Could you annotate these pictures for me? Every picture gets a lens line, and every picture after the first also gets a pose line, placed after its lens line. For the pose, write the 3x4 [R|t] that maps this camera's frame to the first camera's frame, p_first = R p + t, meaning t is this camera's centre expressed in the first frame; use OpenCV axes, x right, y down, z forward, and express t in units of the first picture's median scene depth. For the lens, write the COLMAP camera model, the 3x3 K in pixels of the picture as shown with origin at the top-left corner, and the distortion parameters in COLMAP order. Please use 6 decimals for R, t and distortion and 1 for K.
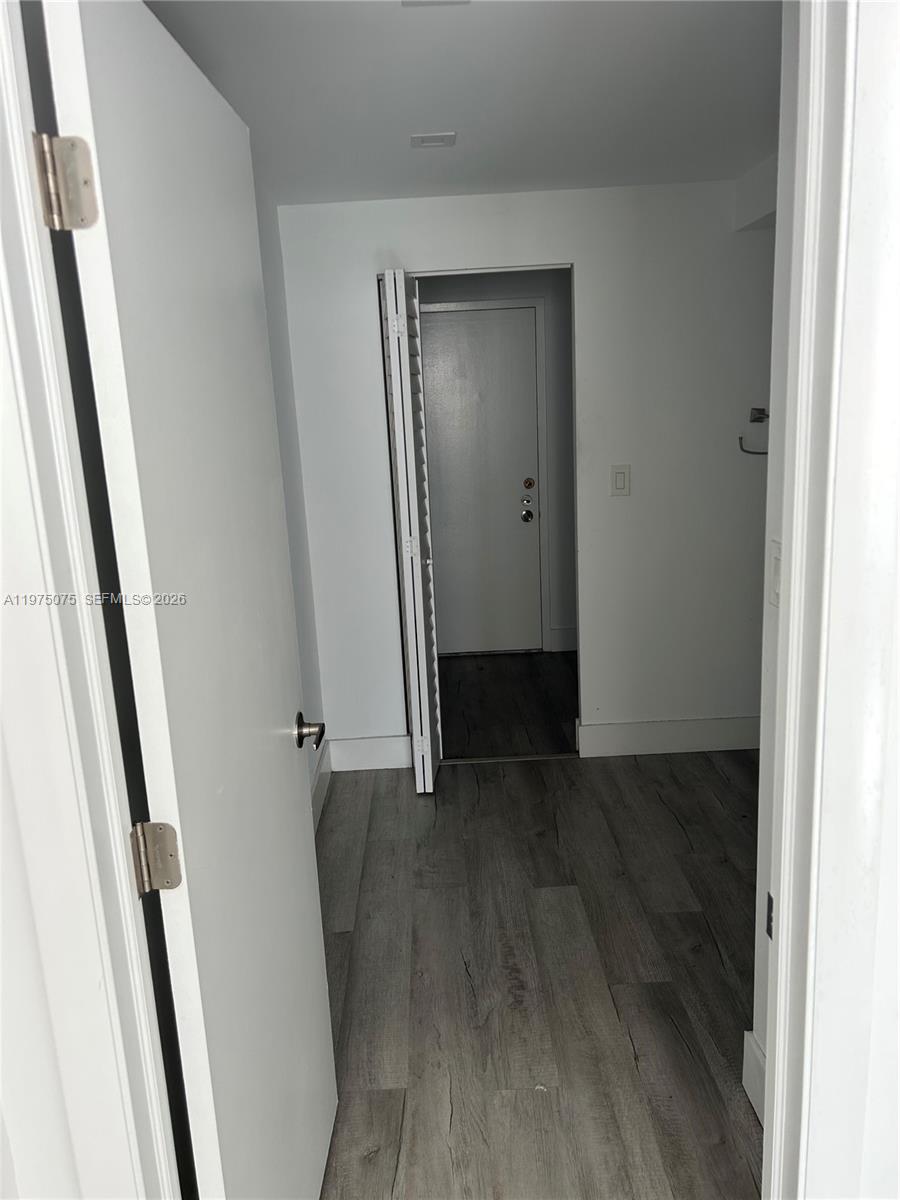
lens RADIAL K [[908.1, 0, 450.0], [0, 908.1, 600.0], [0, 0, 1]] dist [0.065459, -0.094455]
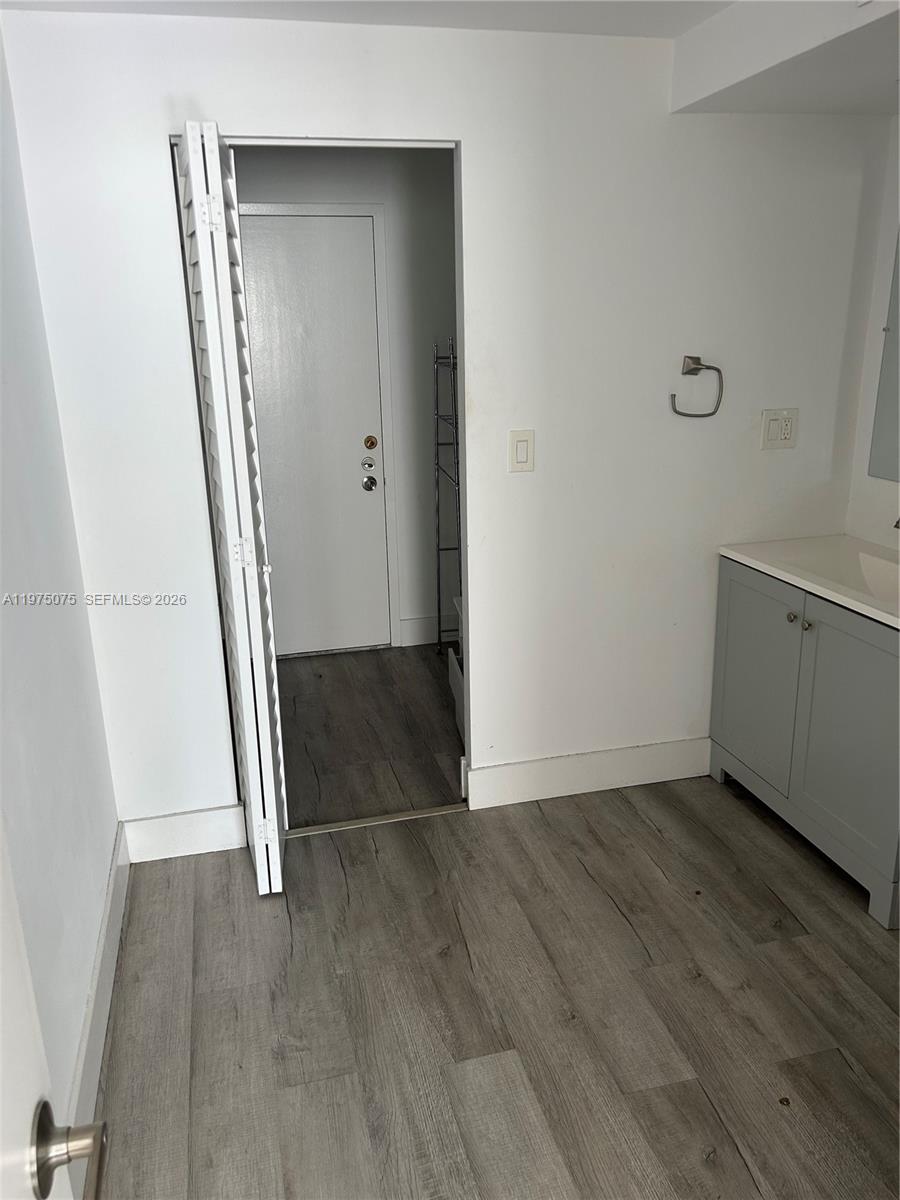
lens RADIAL K [[908.1, 0, 450.0], [0, 908.1, 600.0], [0, 0, 1]] dist [0.065459, -0.094455]
pose [[0.974232, -0.038054, 0.222314, -0.042533], [0.023277, 0.997365, 0.068714, -0.064396], [-0.224343, -0.061769, 0.972551, 0.292355]]
